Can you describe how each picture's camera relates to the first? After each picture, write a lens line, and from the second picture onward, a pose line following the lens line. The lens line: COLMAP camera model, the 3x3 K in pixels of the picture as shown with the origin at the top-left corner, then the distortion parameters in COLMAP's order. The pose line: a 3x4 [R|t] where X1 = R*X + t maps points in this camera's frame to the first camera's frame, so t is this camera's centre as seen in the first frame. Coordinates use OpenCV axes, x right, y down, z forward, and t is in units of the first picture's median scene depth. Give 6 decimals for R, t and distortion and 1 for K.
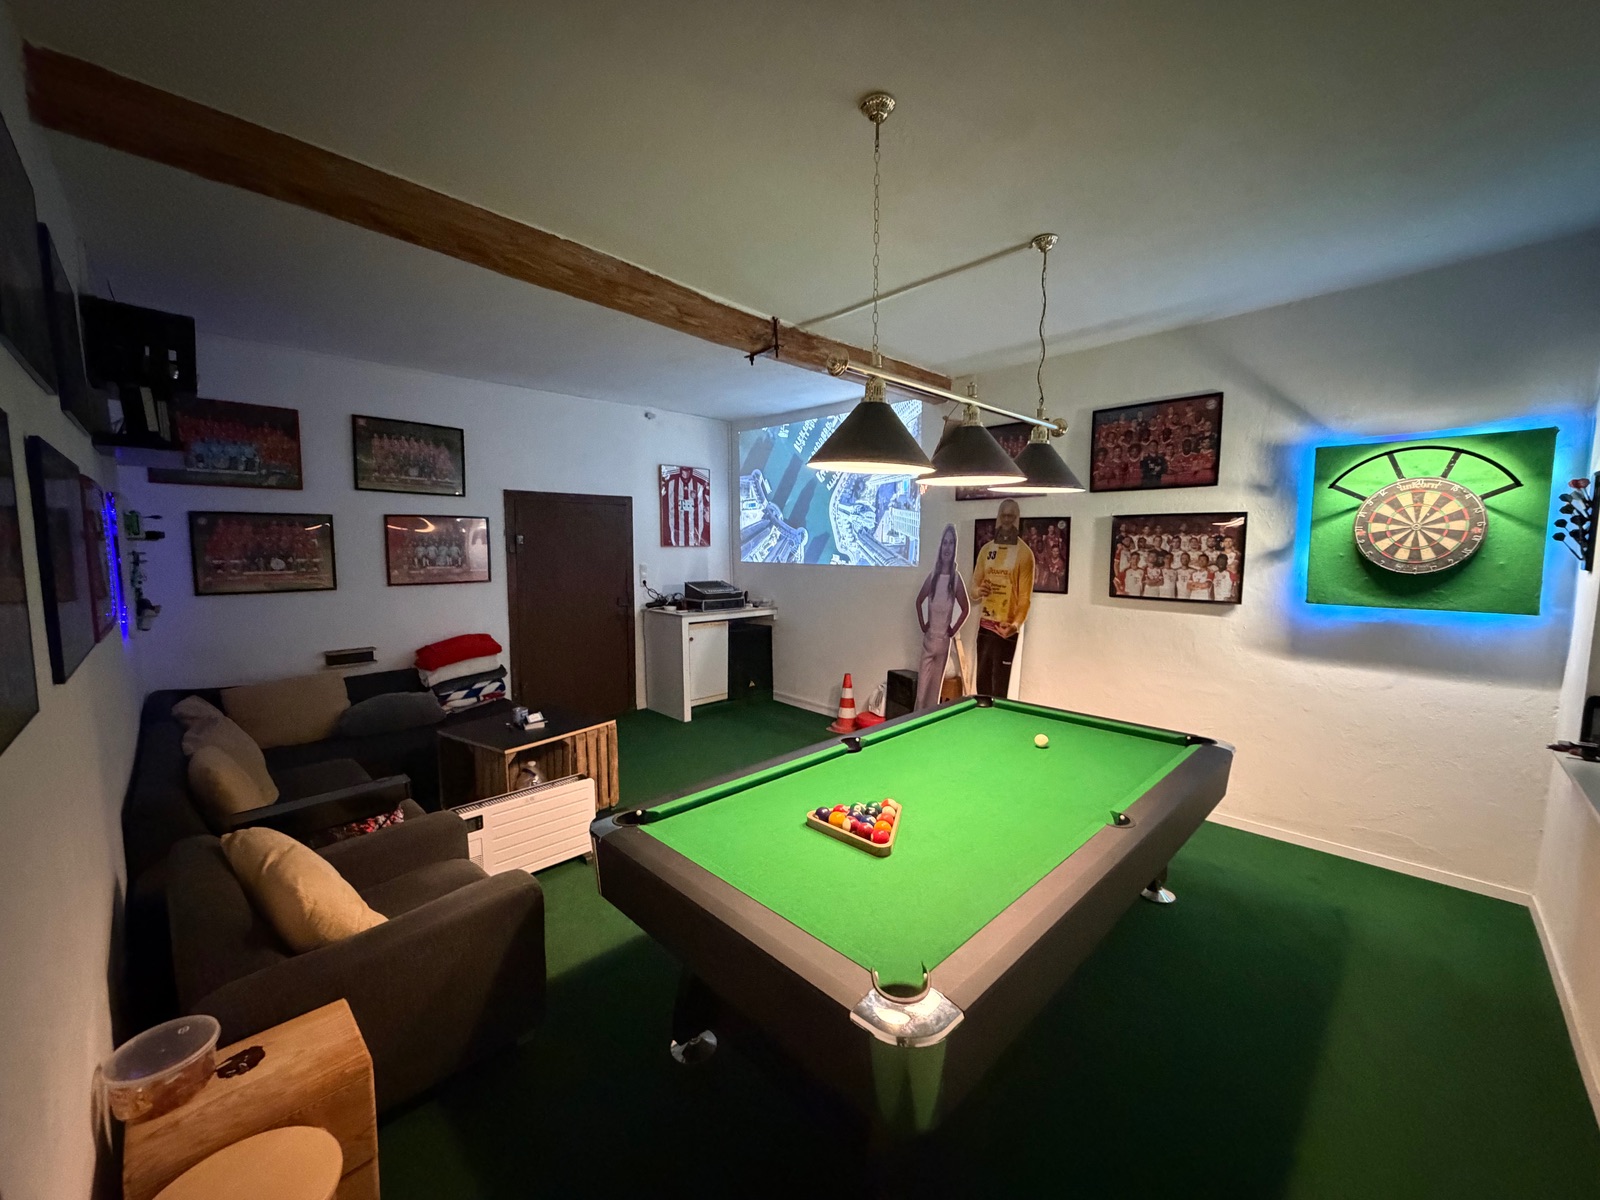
lens RADIAL K [[633.6, 0, 805.8], [0, 633.6, 599.4], [0, 0, 1]] dist [-0.001014, -0.000155]
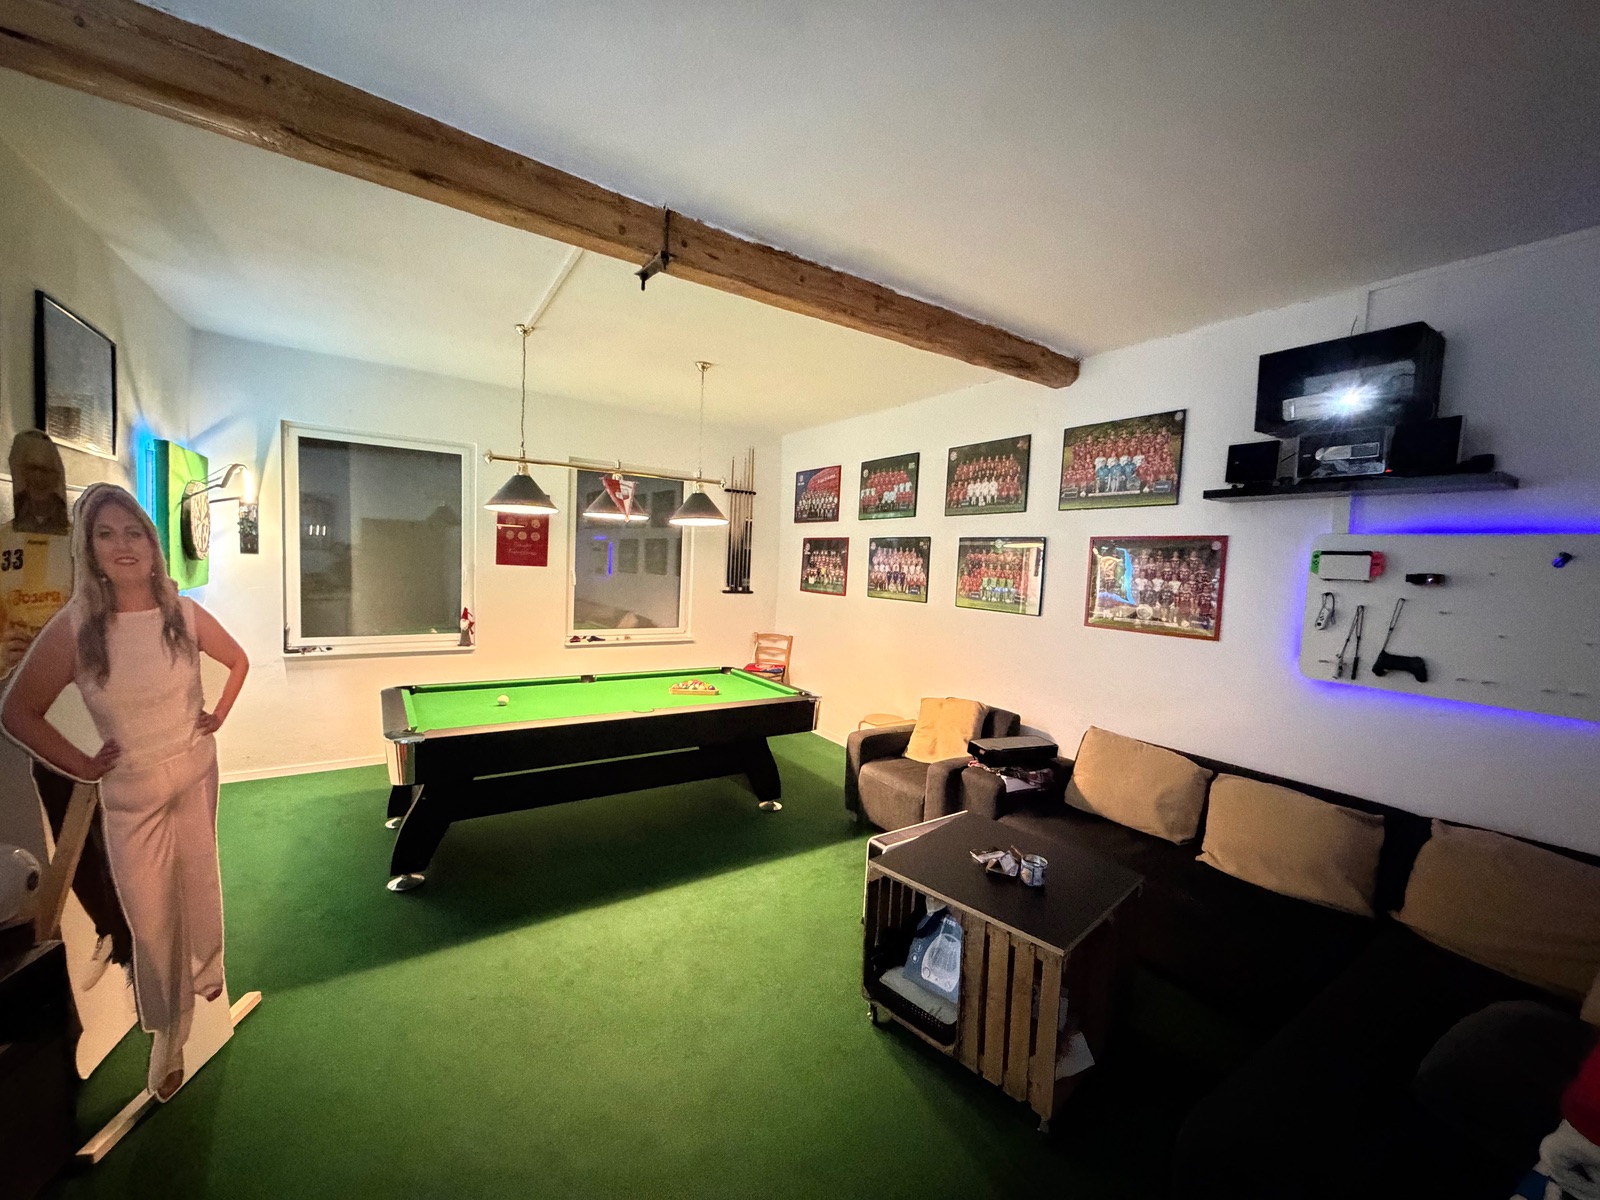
lens RADIAL K [[633.6, 0, 800.9], [0, 633.6, 600.3], [0, 0, 1]] dist [-0.001014, -0.000155]
pose [[-0.980443, -0.054739, 0.189035, -0.273244], [-0.025329, 0.987649, 0.154624, -0.115468], [-0.195164, 0.146812, -0.969720, 1.252869]]
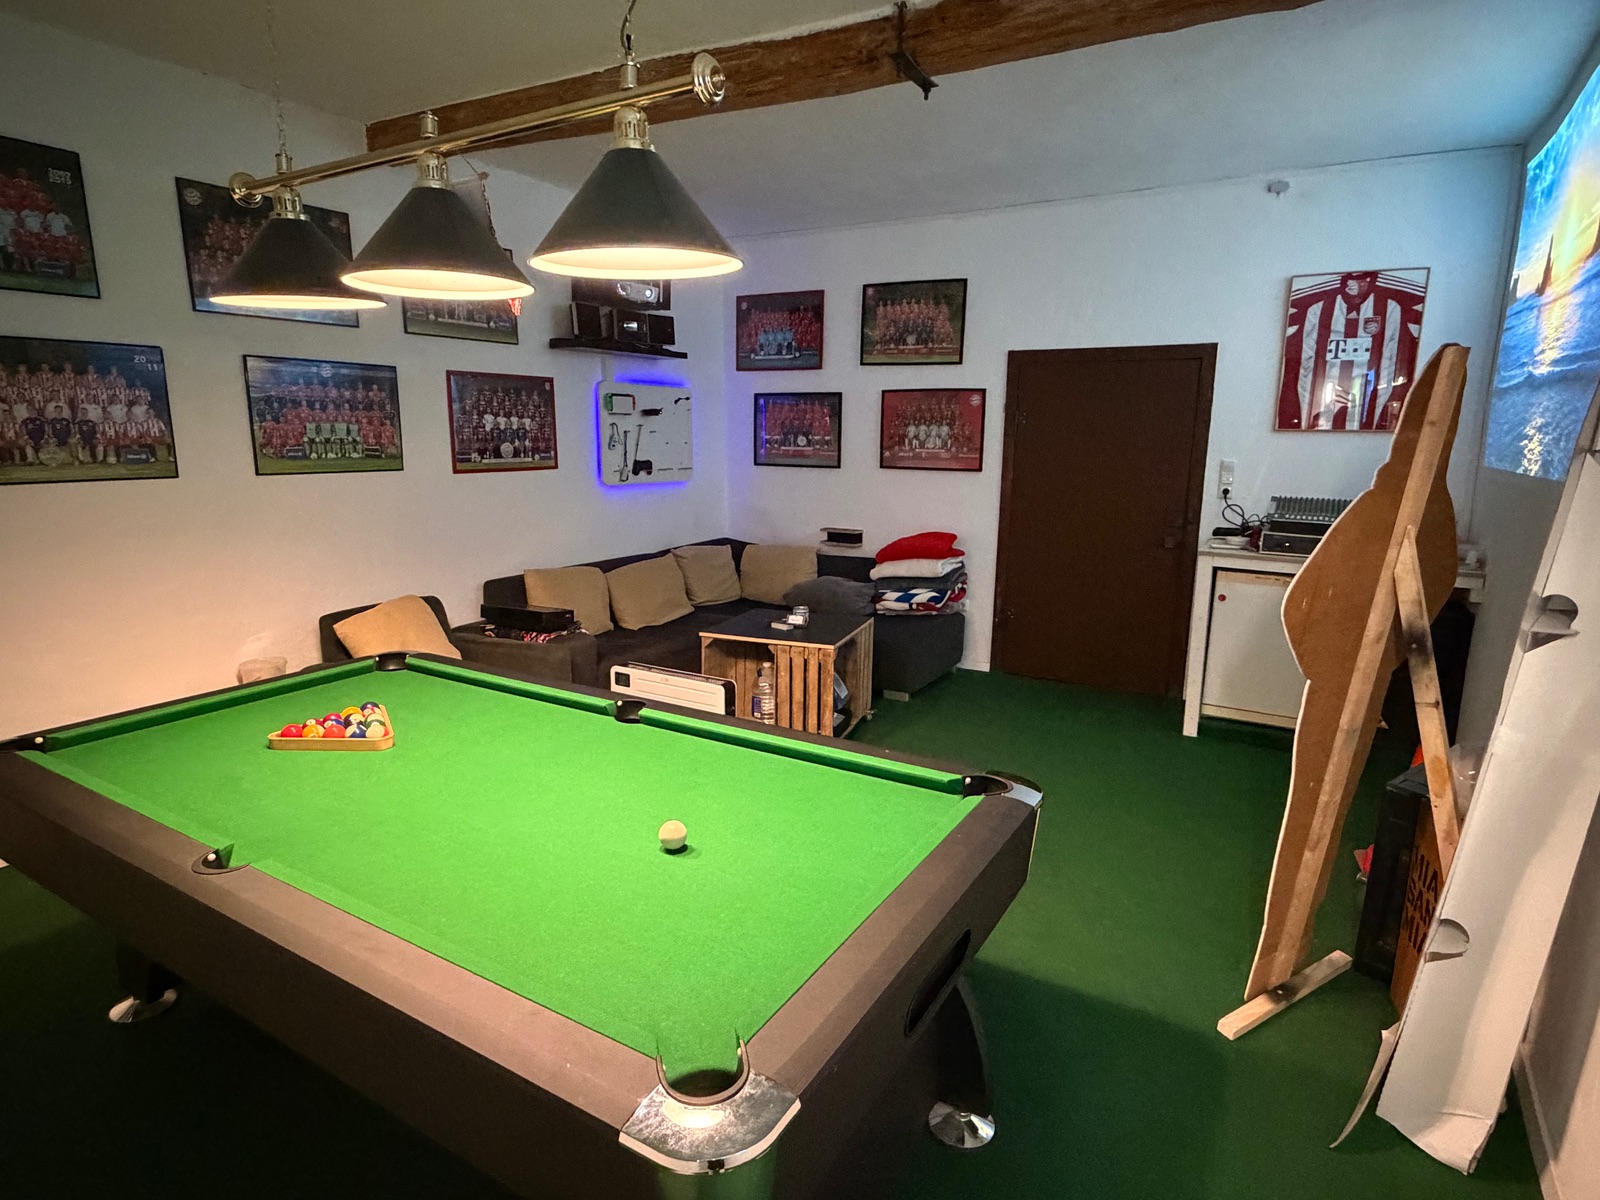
lens RADIAL K [[884.0, 0, 801.9], [0, 884.0, 600.7], [0, 0, 1]] dist [-0.000077, 0.000202]
pose [[0.242607, 0.184638, -0.952392, 0.576599], [-0.098847, 0.981317, 0.165066, -0.031977], [0.965076, 0.054095, 0.256325, 0.548335]]
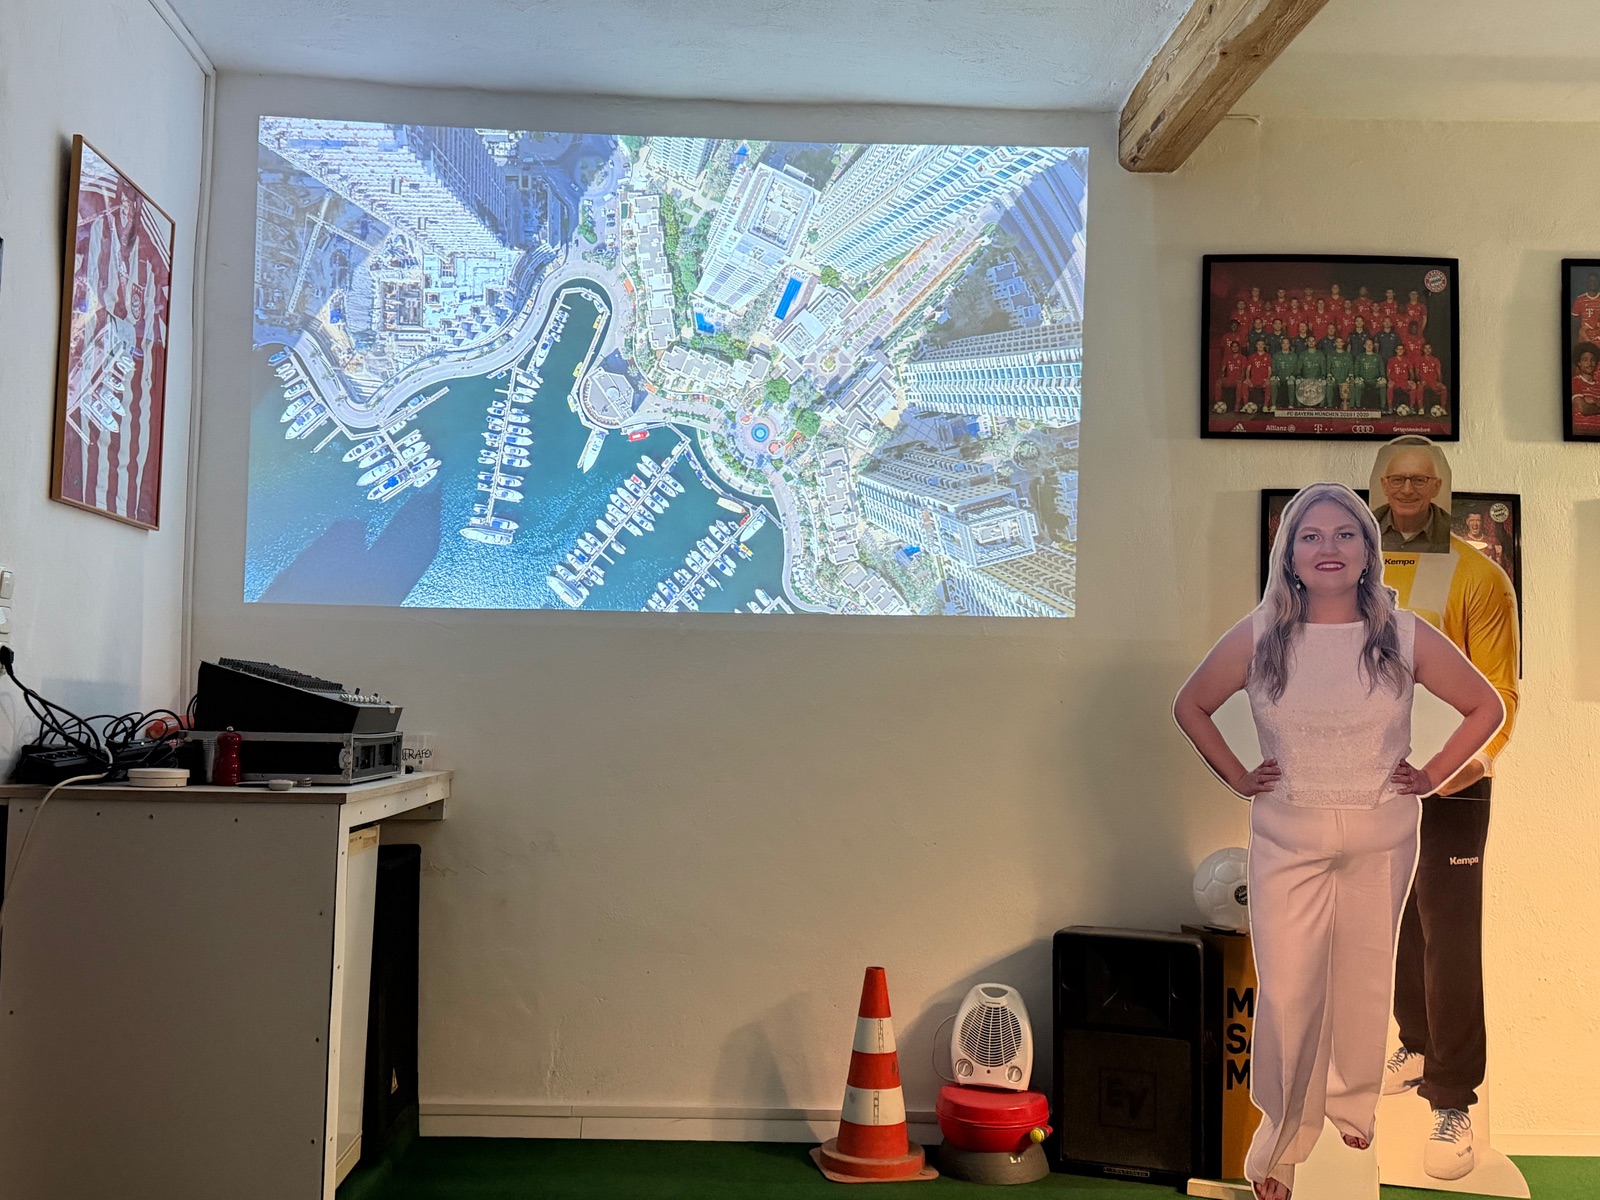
lens RADIAL K [[1514.5, 0, 799.1], [0, 1514.5, 603.7], [0, 0, 1]] dist [0.049512, 0.000000]
pose [[0.676753, 0.059019, 0.733841, -0.582898], [0.050364, 0.990735, -0.126126, 0.040777], [-0.734485, 0.122315, 0.667511, 0.615872]]
